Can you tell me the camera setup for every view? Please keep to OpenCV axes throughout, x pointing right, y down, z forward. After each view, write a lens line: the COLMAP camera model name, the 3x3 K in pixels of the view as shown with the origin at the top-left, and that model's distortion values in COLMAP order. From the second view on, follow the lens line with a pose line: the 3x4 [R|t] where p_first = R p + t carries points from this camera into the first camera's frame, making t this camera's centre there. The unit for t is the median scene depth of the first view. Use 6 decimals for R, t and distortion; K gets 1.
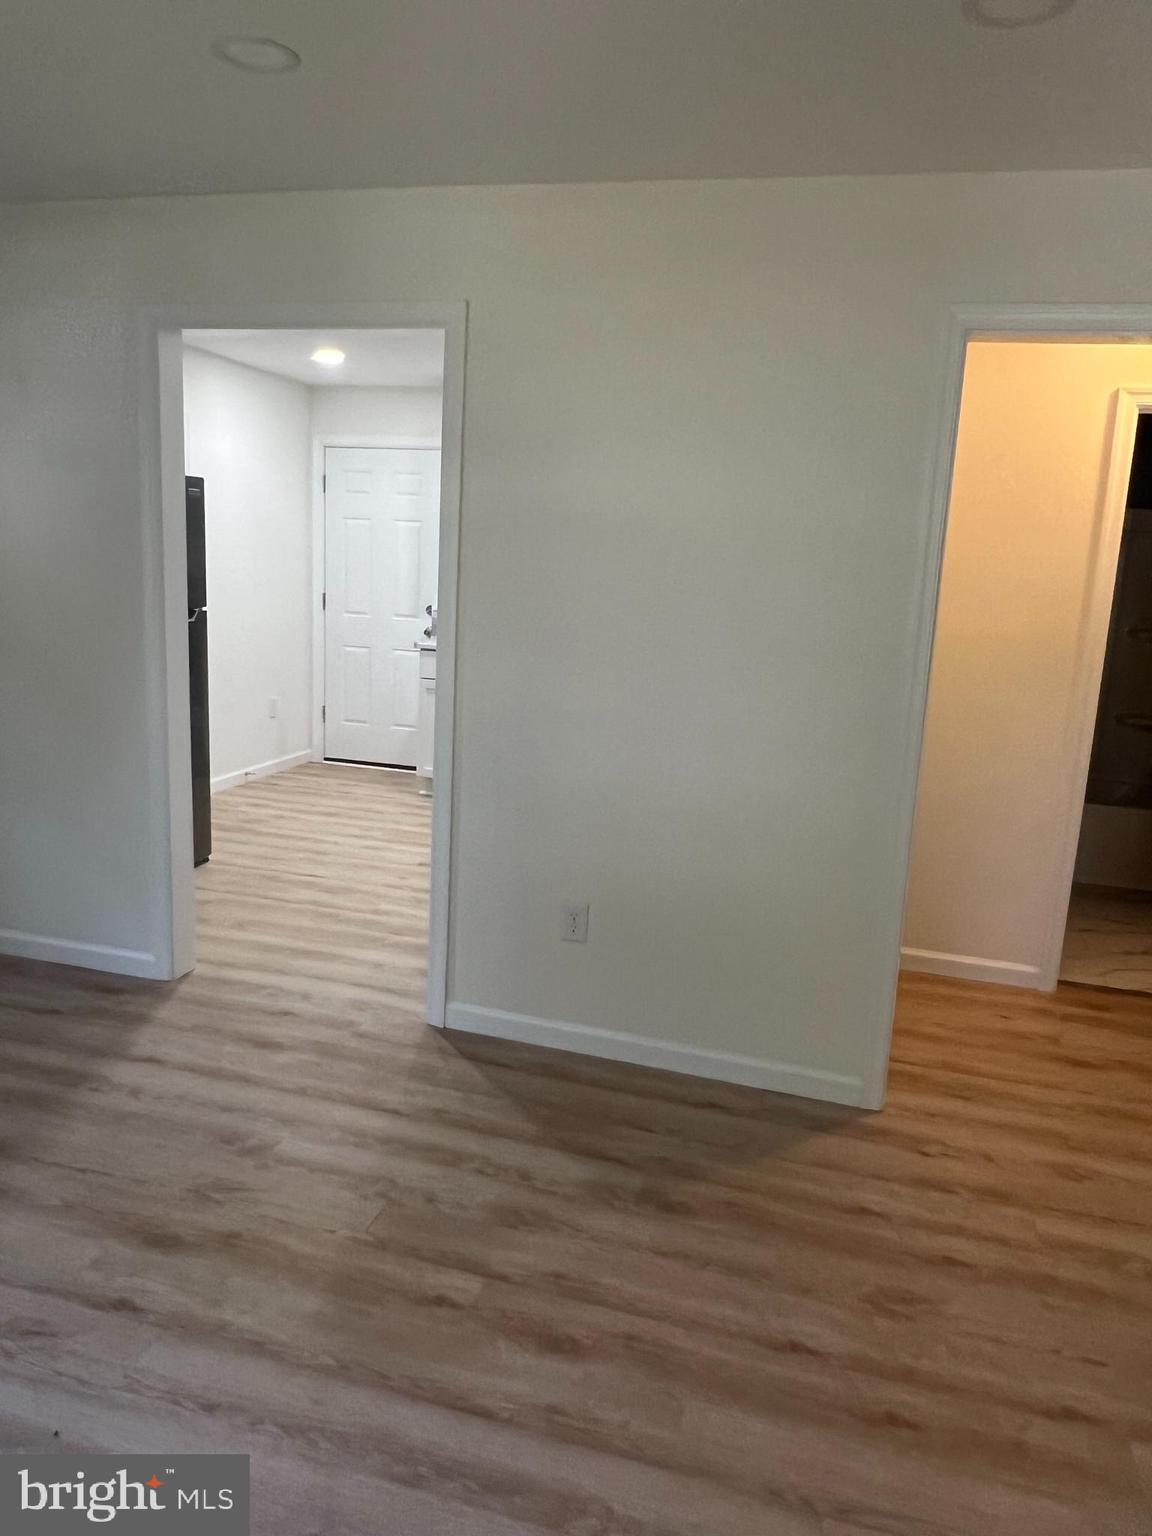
lens RADIAL K [[1126.0, 0, 565.4], [0, 1126.0, 777.4], [0, 0, 1]] dist [-0.001348, 0.006178]
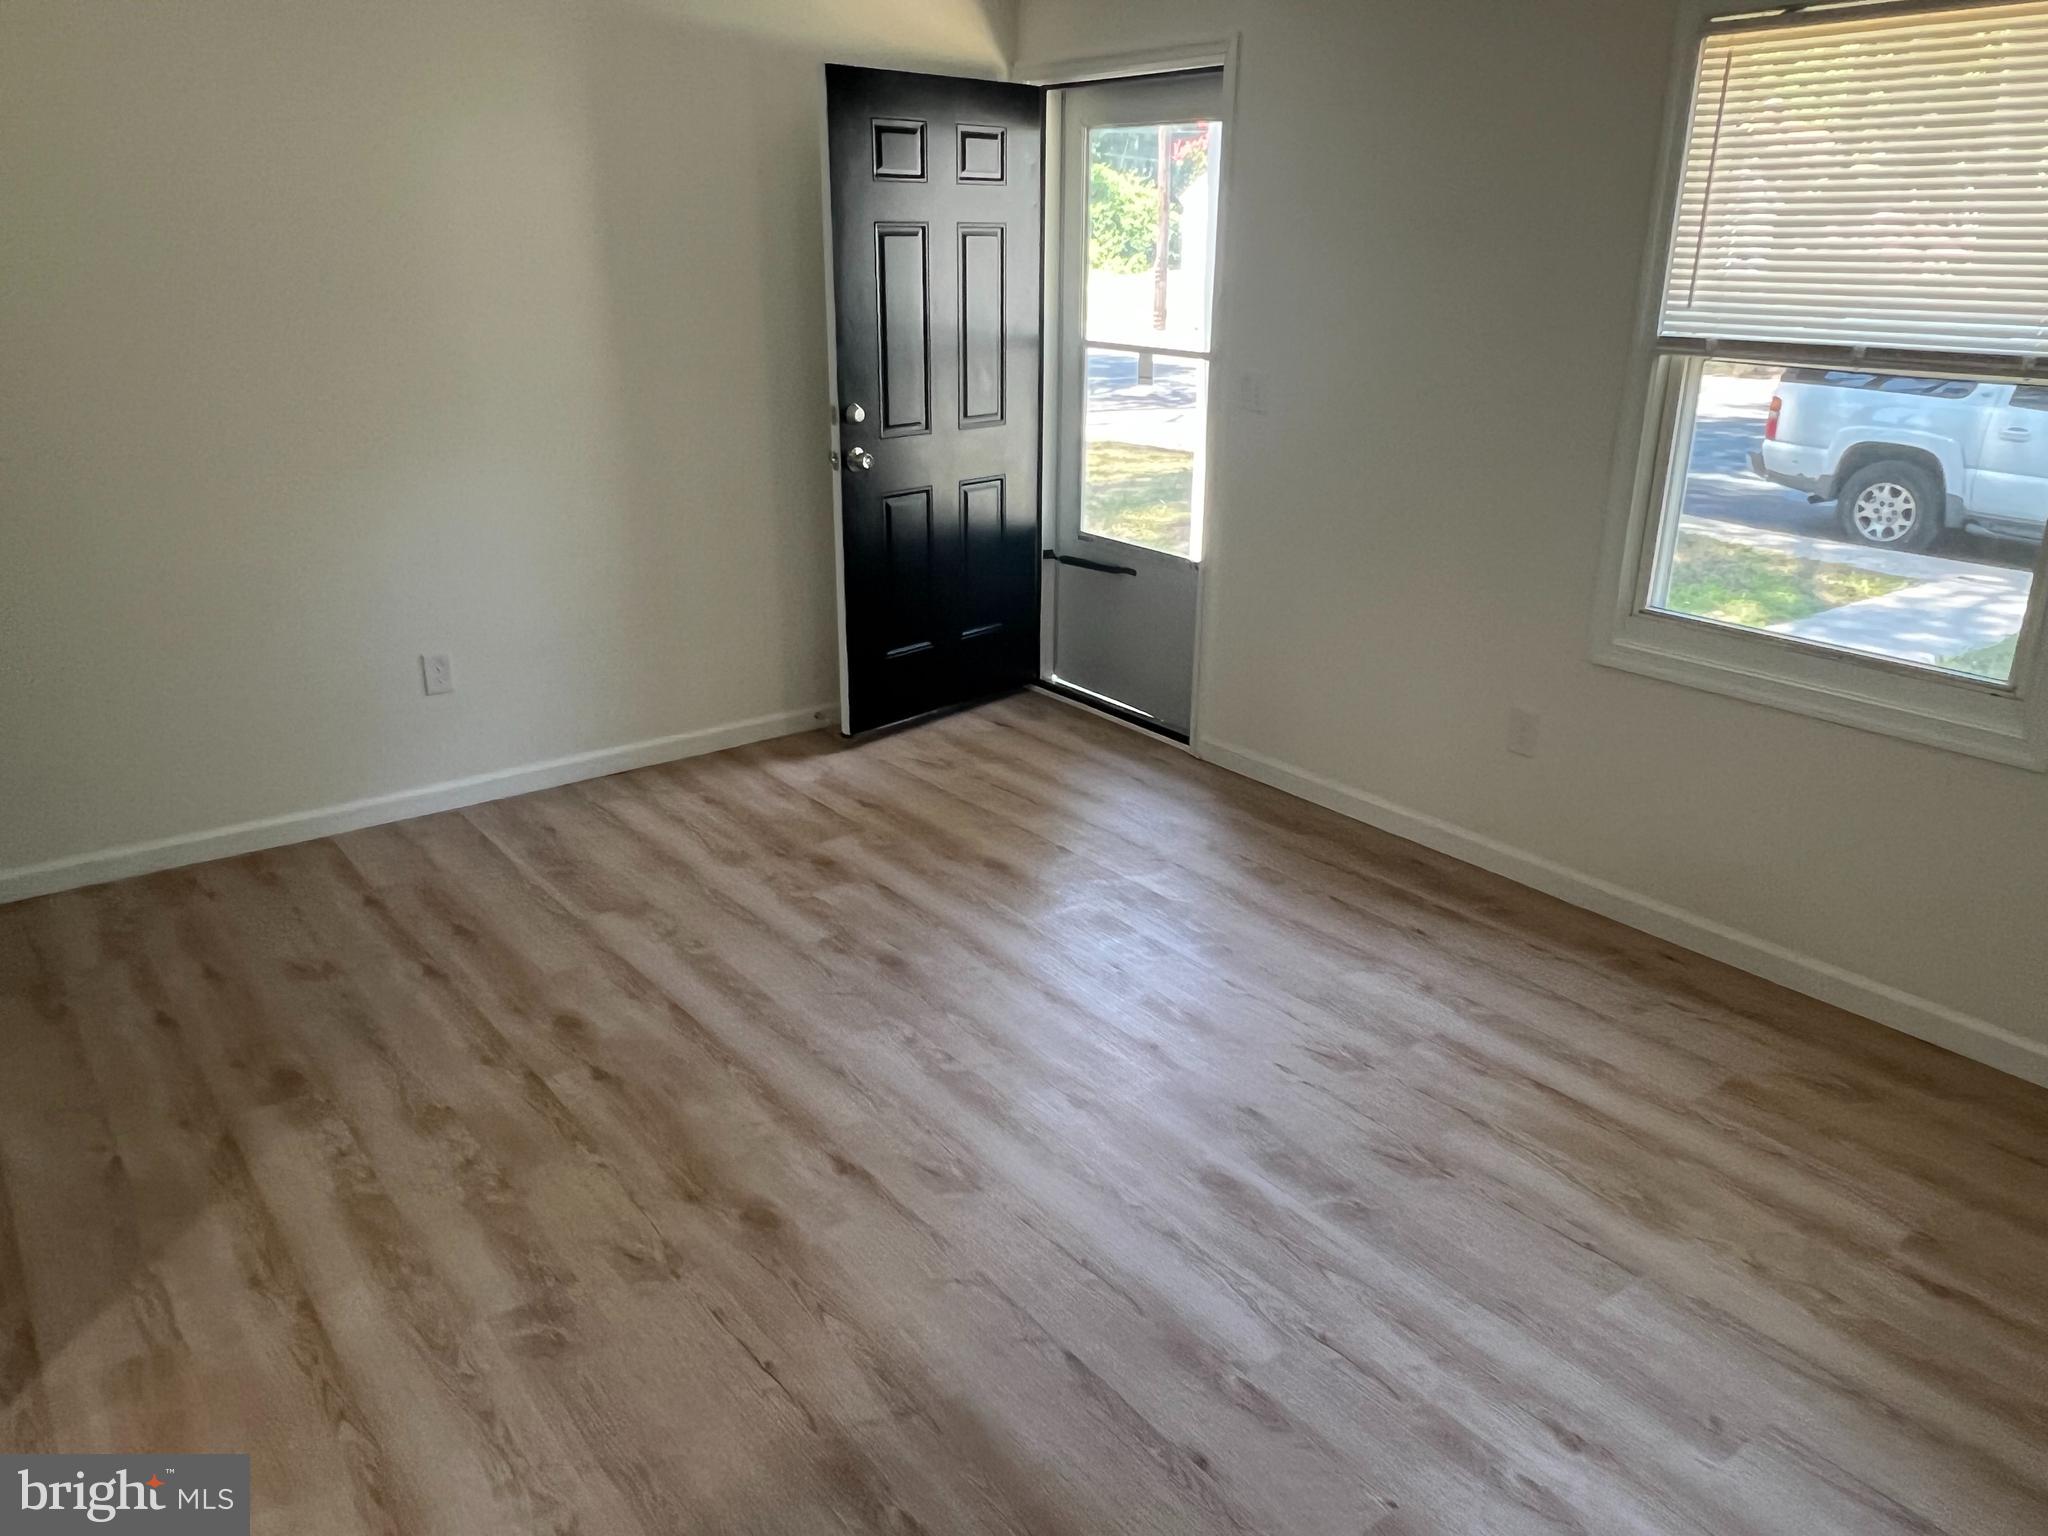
lens RADIAL K [[1501.3, 0, 1028.5], [0, 1501.3, 765.6], [0, 0, 1]] dist [-0.001348, 0.006178]
pose [[-0.802770, -0.248521, 0.542031, -0.892364], [0.074523, 0.860066, 0.504711, -0.348931], [-0.591614, 0.445561, -0.671914, 1.288837]]
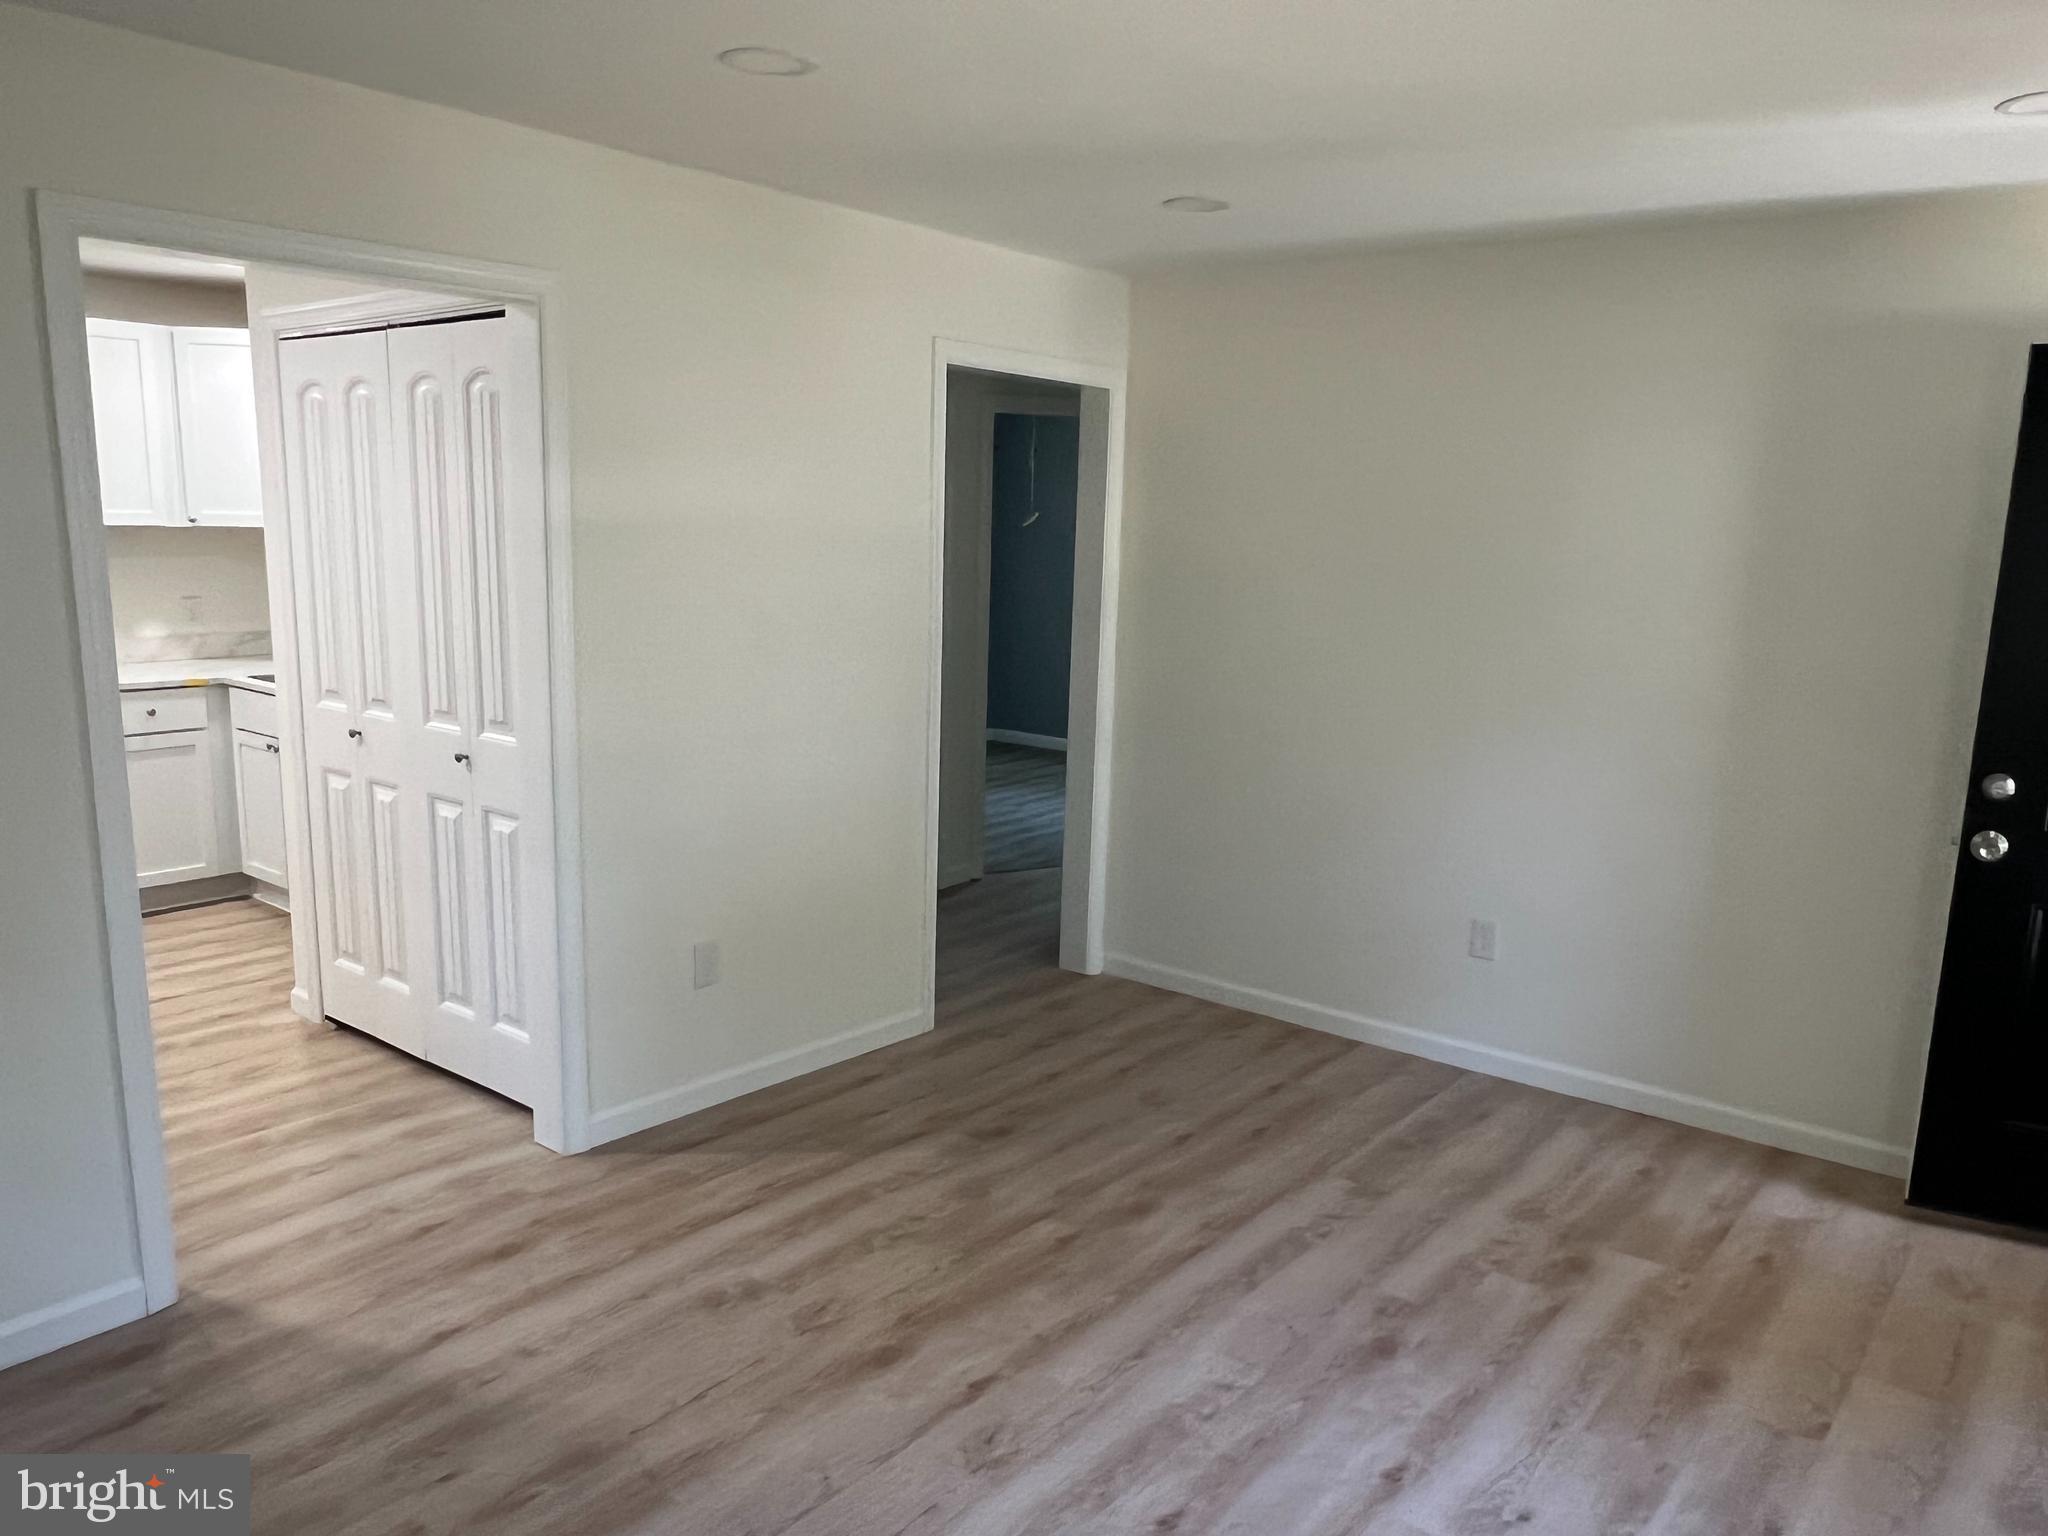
lens RADIAL K [[1501.3, 0, 1023.1], [0, 1501.3, 764.9], [0, 0, 1]] dist [-0.001348, 0.006178]
pose [[0.386277, -0.195930, 0.901333, -1.167530], [0.176028, 0.974878, 0.136478, -0.183284], [-0.905430, 0.105942, 0.411062, 0.300761]]
